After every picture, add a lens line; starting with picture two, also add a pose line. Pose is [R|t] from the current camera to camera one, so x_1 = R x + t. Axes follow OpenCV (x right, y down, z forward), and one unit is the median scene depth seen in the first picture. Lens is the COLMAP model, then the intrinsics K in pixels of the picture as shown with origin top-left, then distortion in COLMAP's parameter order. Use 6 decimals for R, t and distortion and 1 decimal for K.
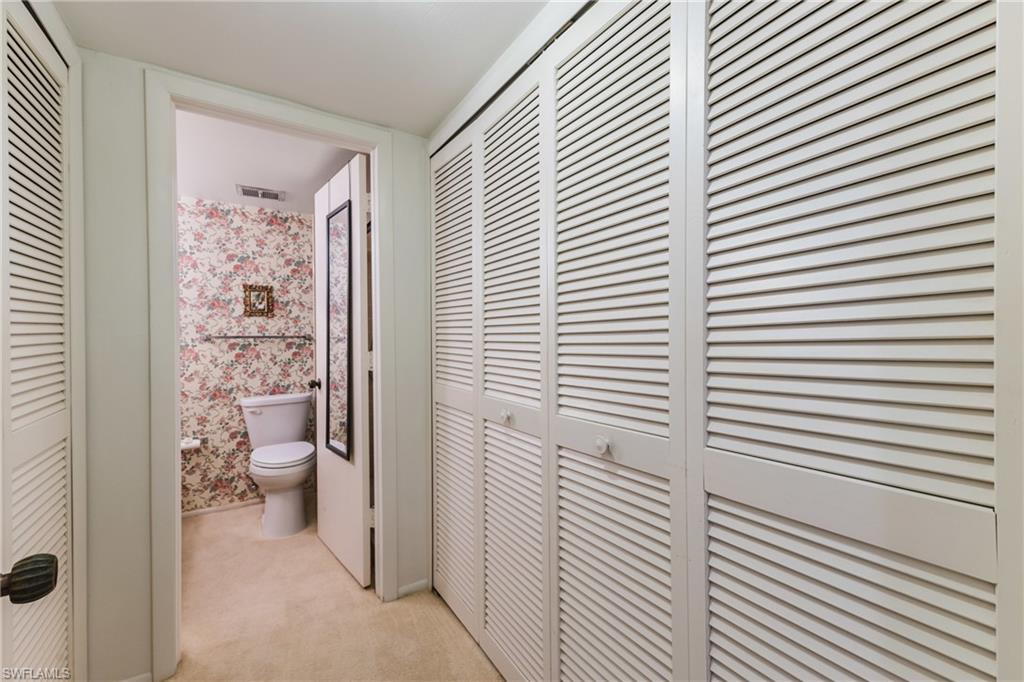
lens RADIAL K [[443.5, 0, 515.7], [0, 443.5, 340.5], [0, 0, 1]] dist [0.013628, -0.003341]
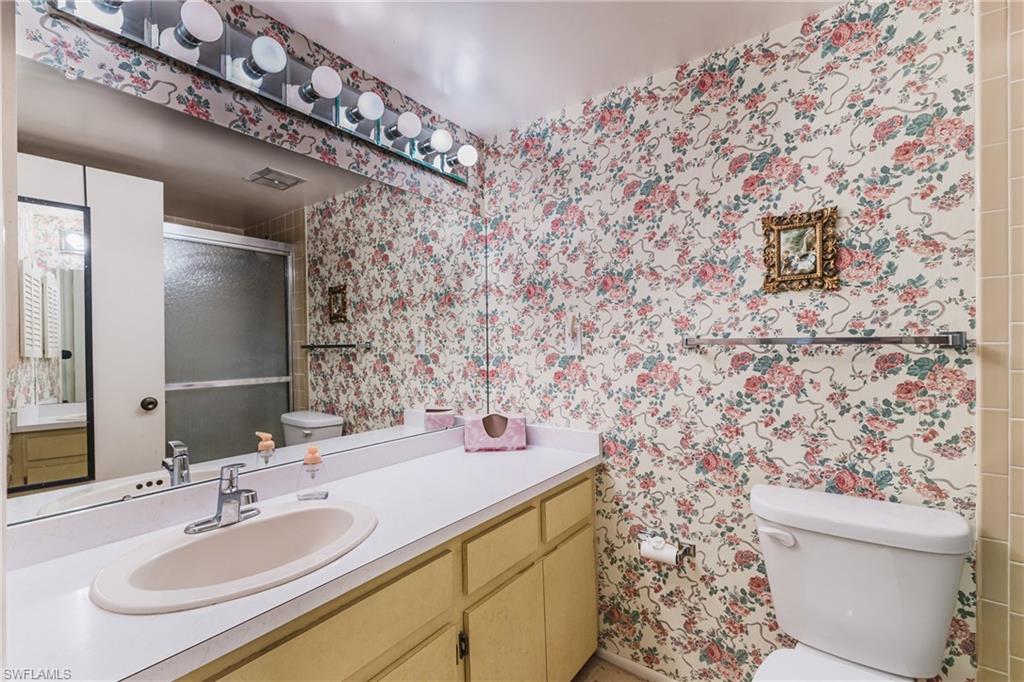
lens RADIAL K [[443.5, 0, 516.9], [0, 443.5, 344.1], [0, 0, 1]] dist [0.013628, -0.003341]
pose [[0.383042, 0.002205, -0.923728, -0.301914], [-0.002867, 0.999995, 0.001199, -0.004664], [0.923727, 0.002189, 0.383046, 0.609245]]
